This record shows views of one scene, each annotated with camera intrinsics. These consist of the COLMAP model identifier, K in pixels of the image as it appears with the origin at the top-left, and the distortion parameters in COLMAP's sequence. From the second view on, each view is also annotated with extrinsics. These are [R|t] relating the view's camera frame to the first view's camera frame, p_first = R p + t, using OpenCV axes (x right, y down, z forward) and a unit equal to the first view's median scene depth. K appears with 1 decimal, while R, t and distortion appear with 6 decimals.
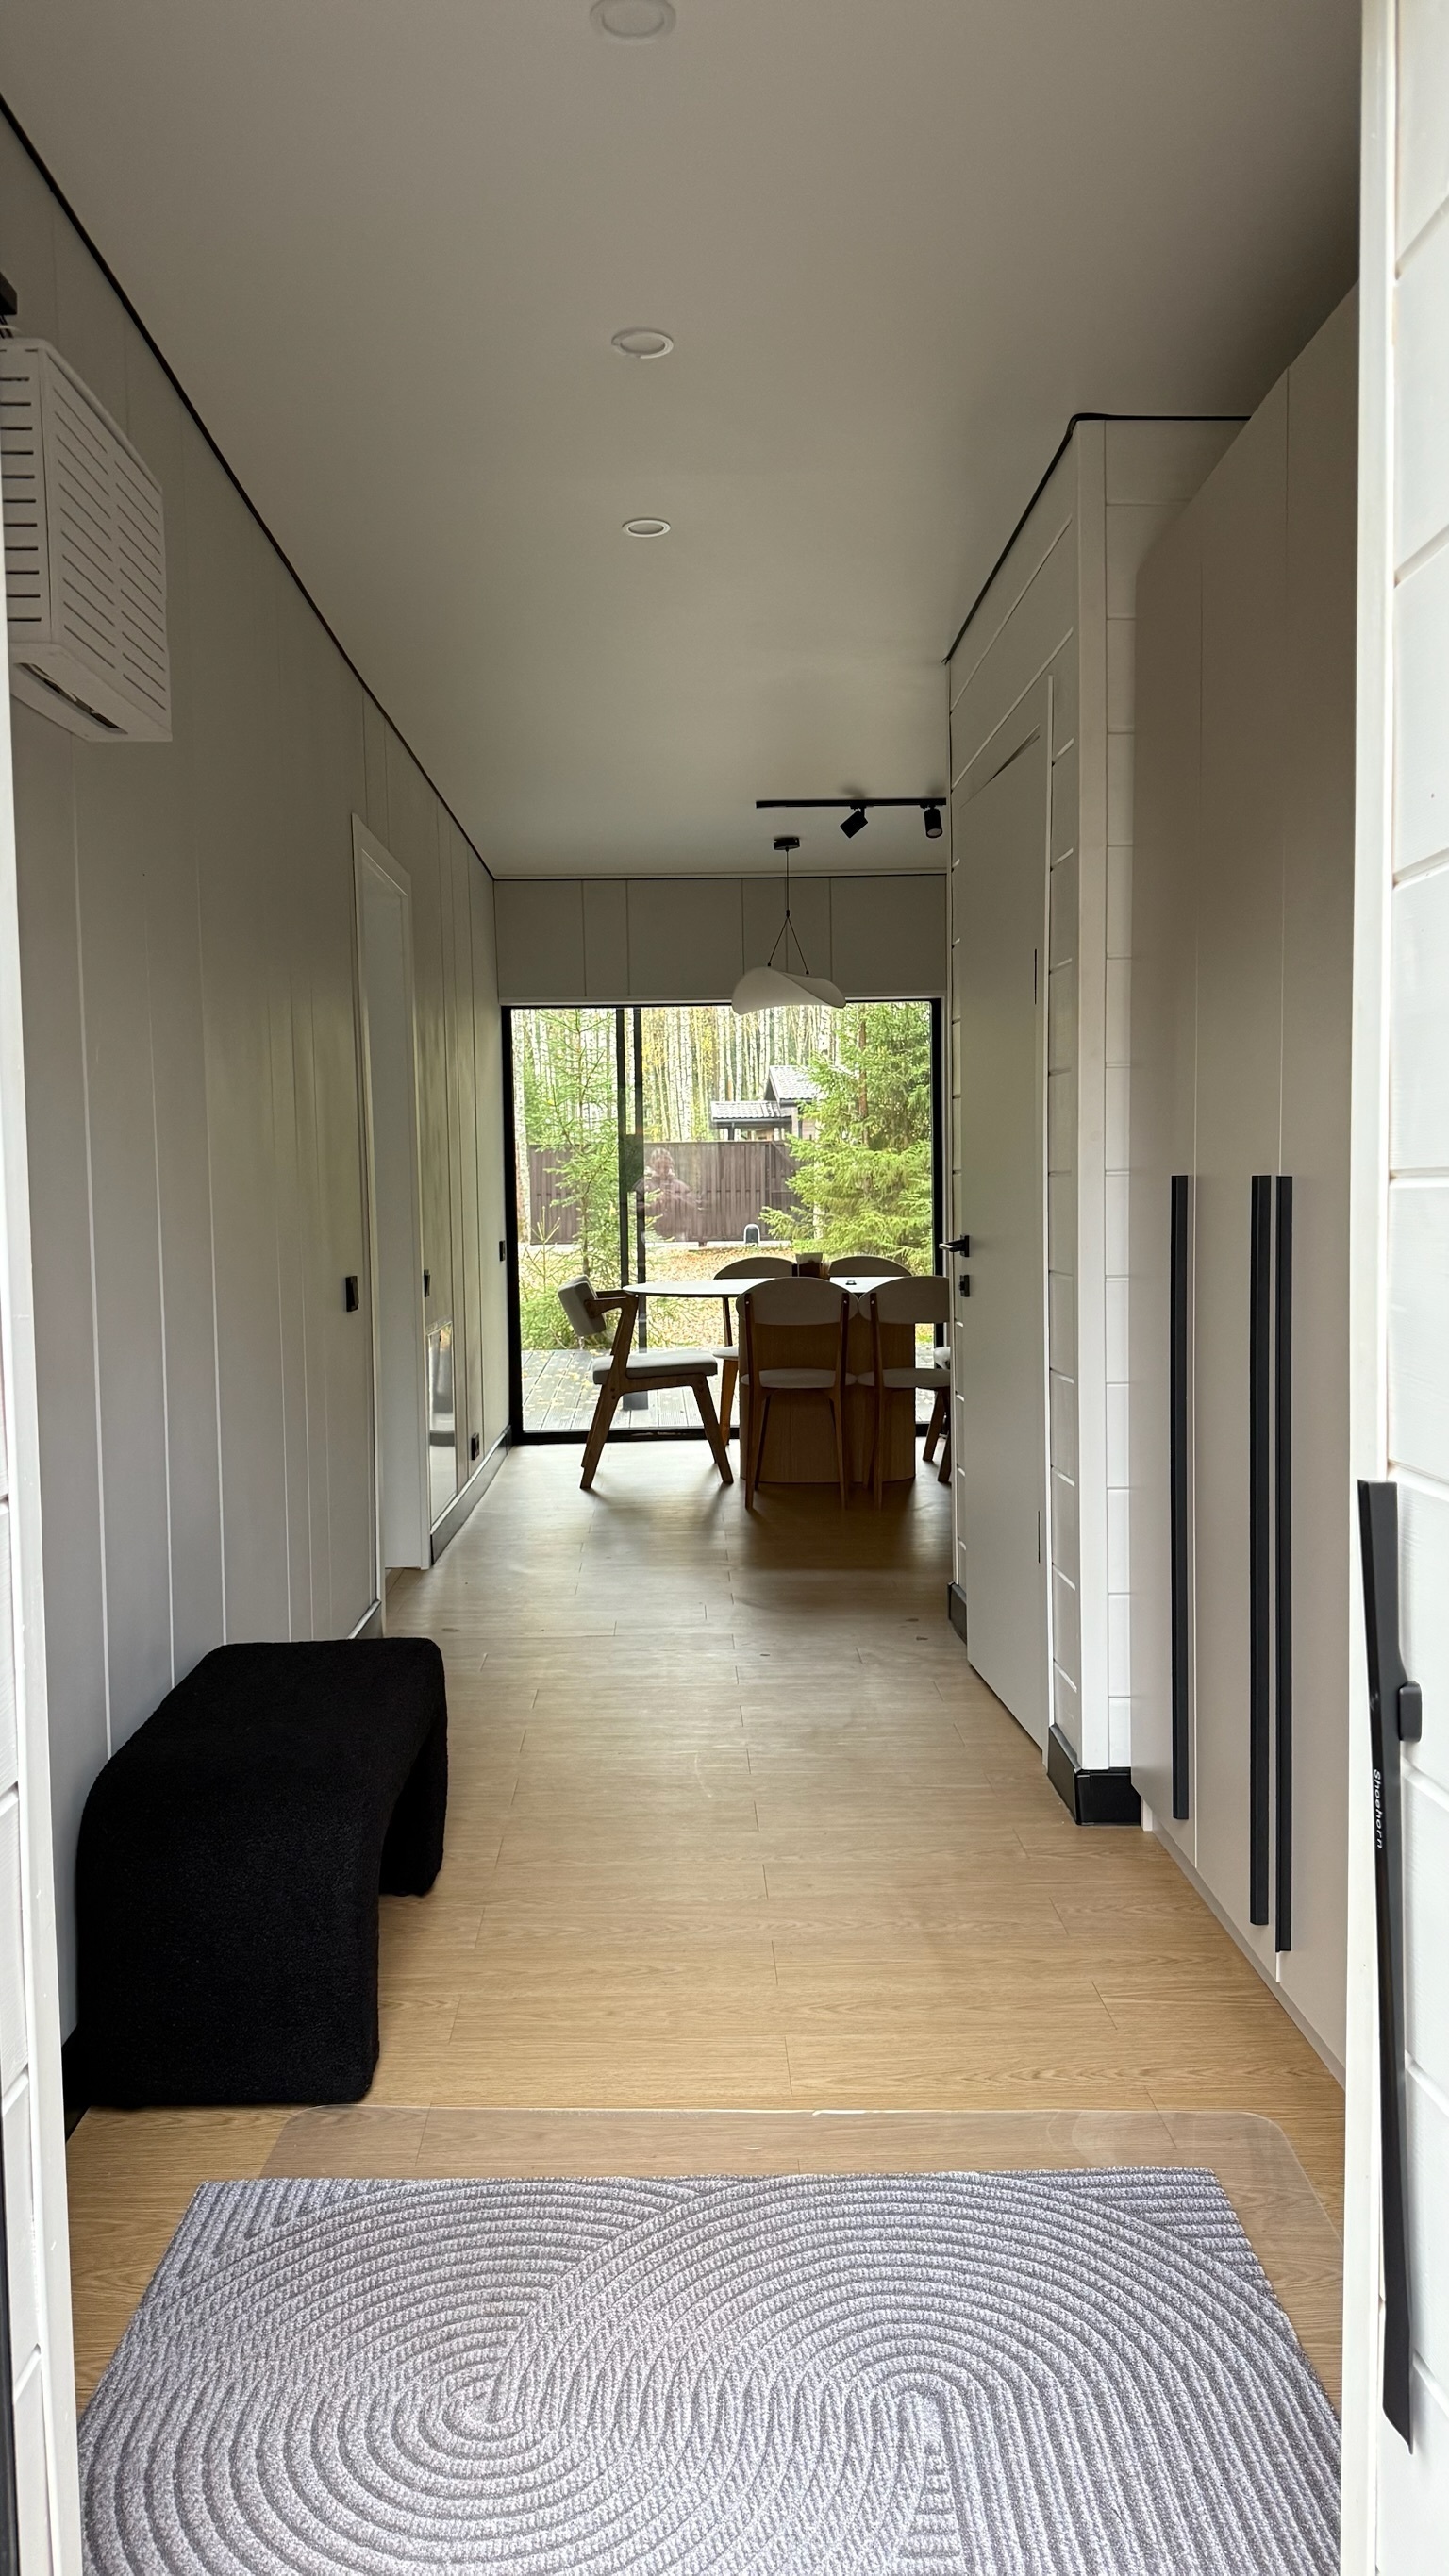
lens RADIAL K [[1803.2, 0, 733.1], [0, 1803.2, 1289.9], [0, 0, 1]] dist [0.150316, -0.274160]
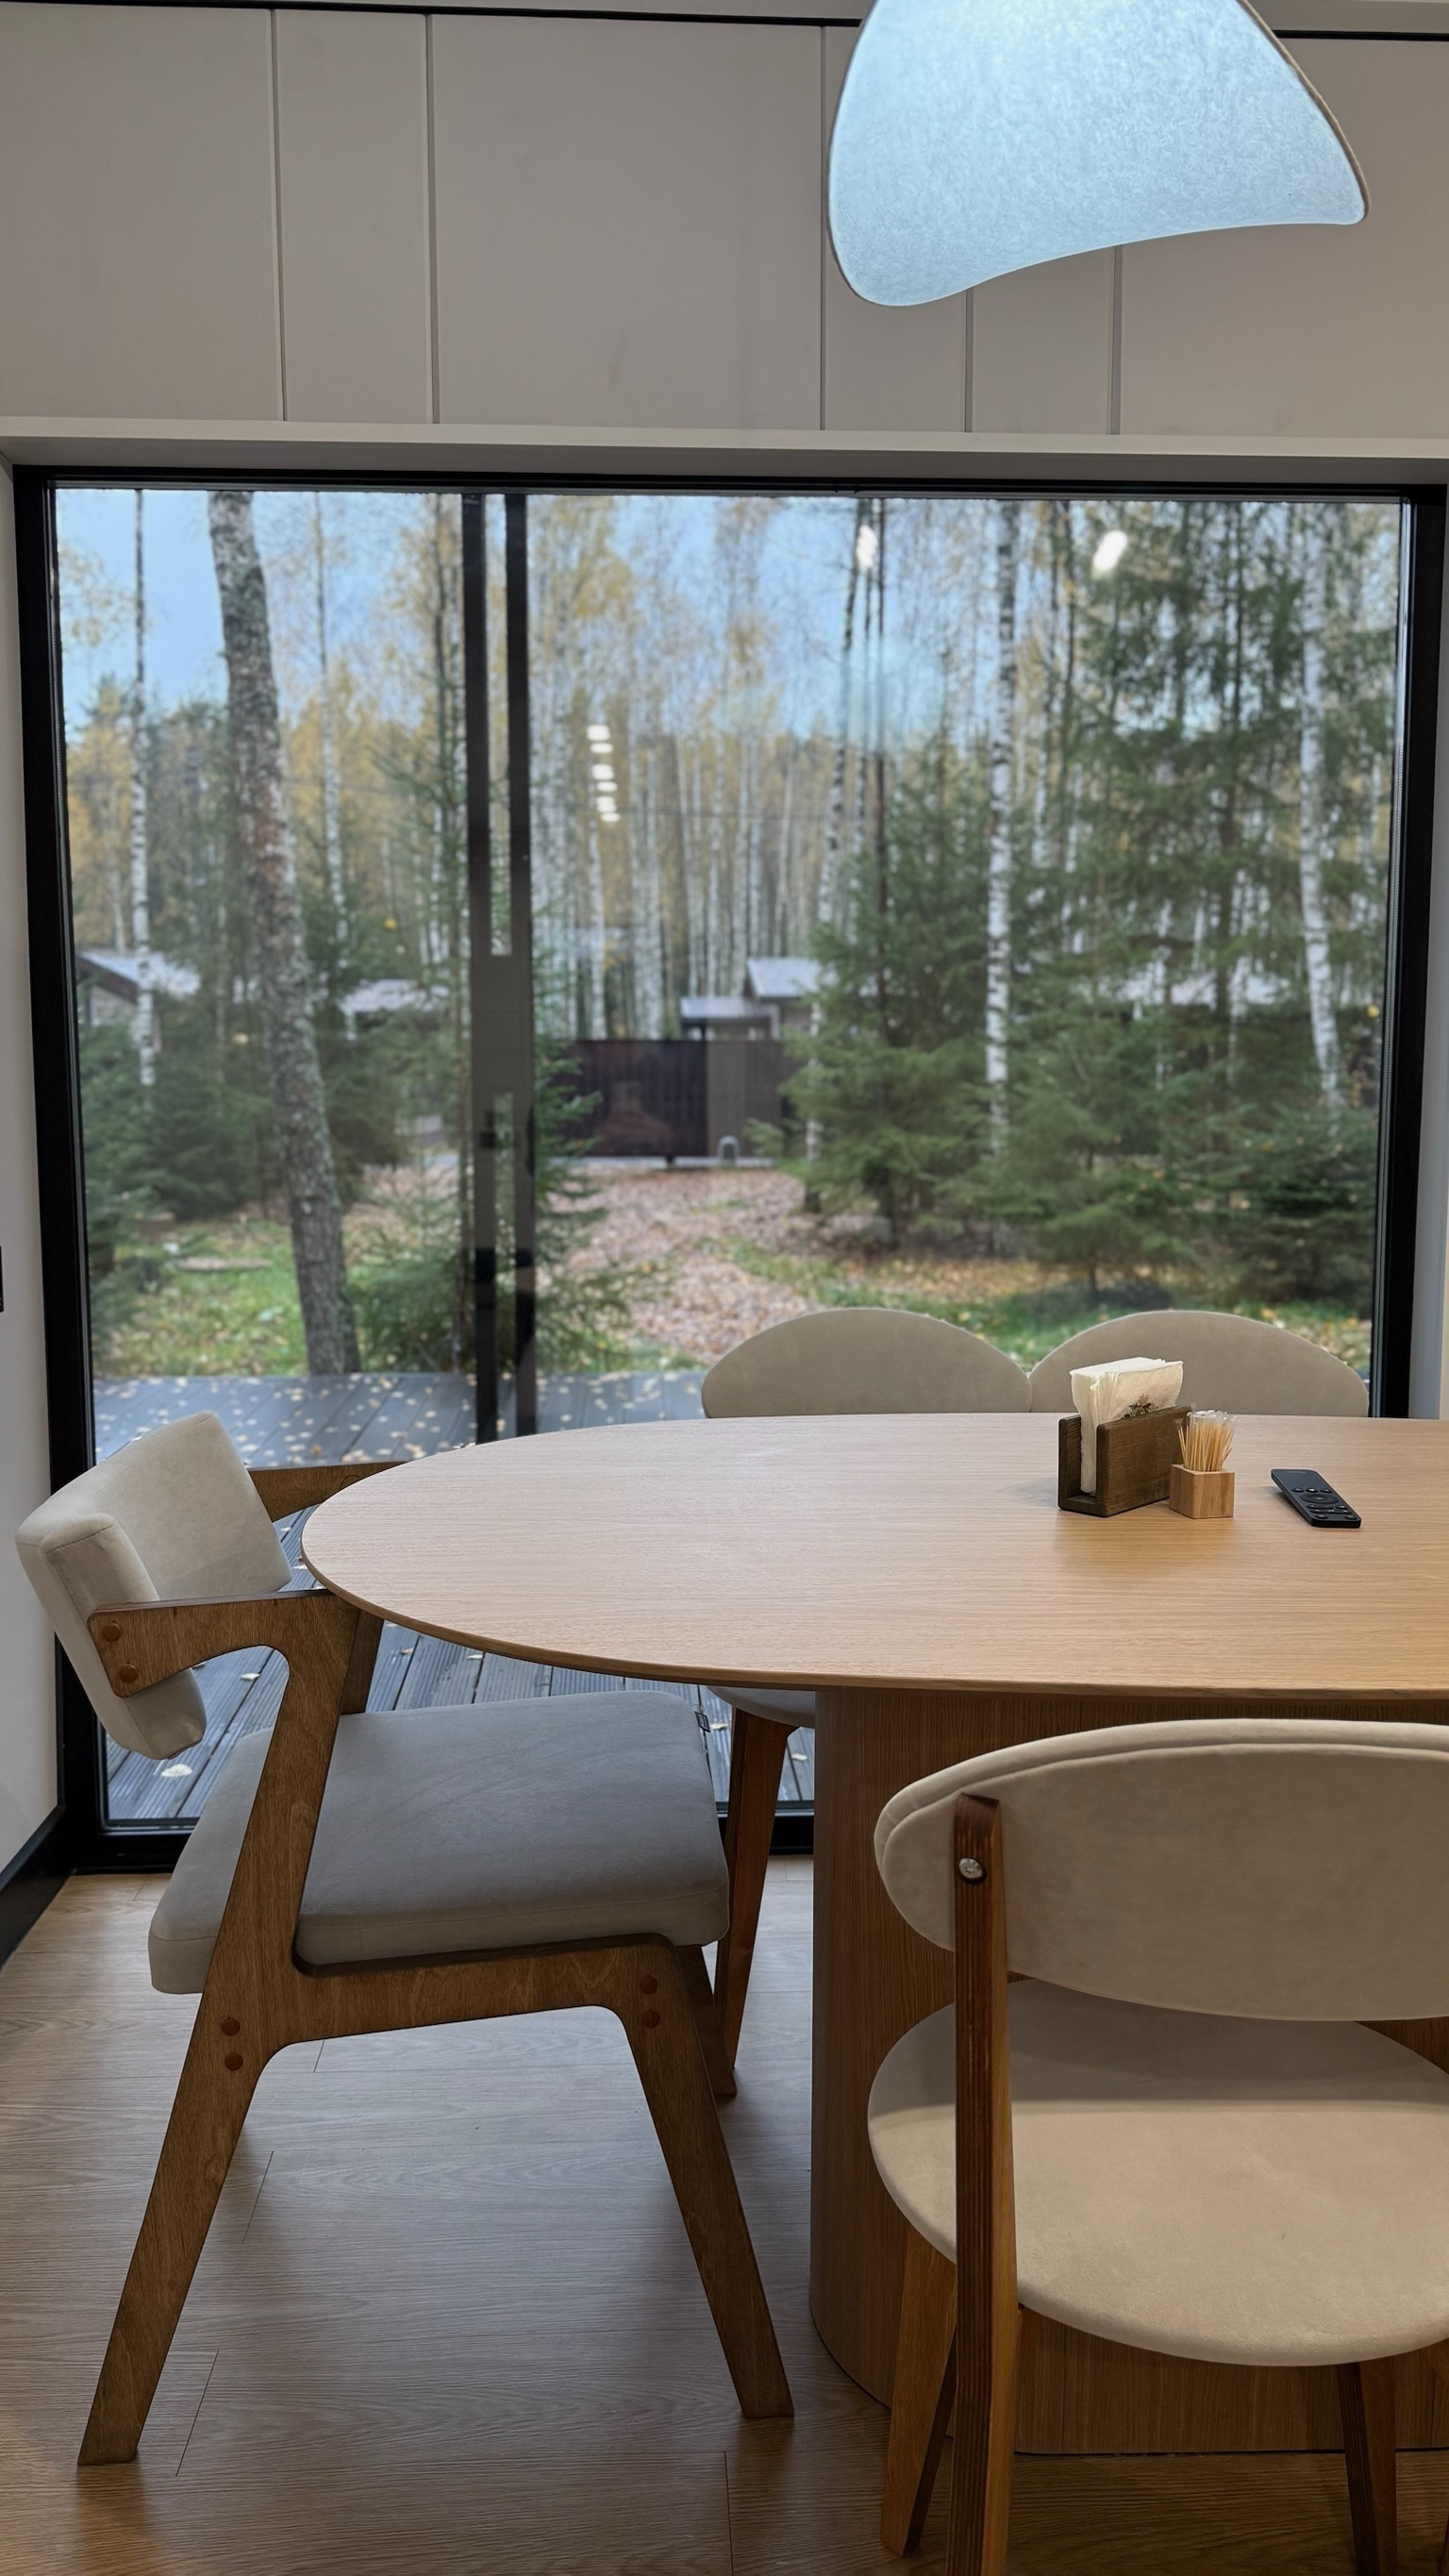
lens RADIAL K [[1803.2, 0, 733.1], [0, 1803.2, 1289.9], [0, 0, 1]] dist [0.150316, -0.274160]
pose [[0.999778, 0.010291, 0.018380, -0.003758], [-0.011206, 0.998665, 0.050427, -0.012162], [-0.017837, -0.050622, 0.998559, 0.218642]]
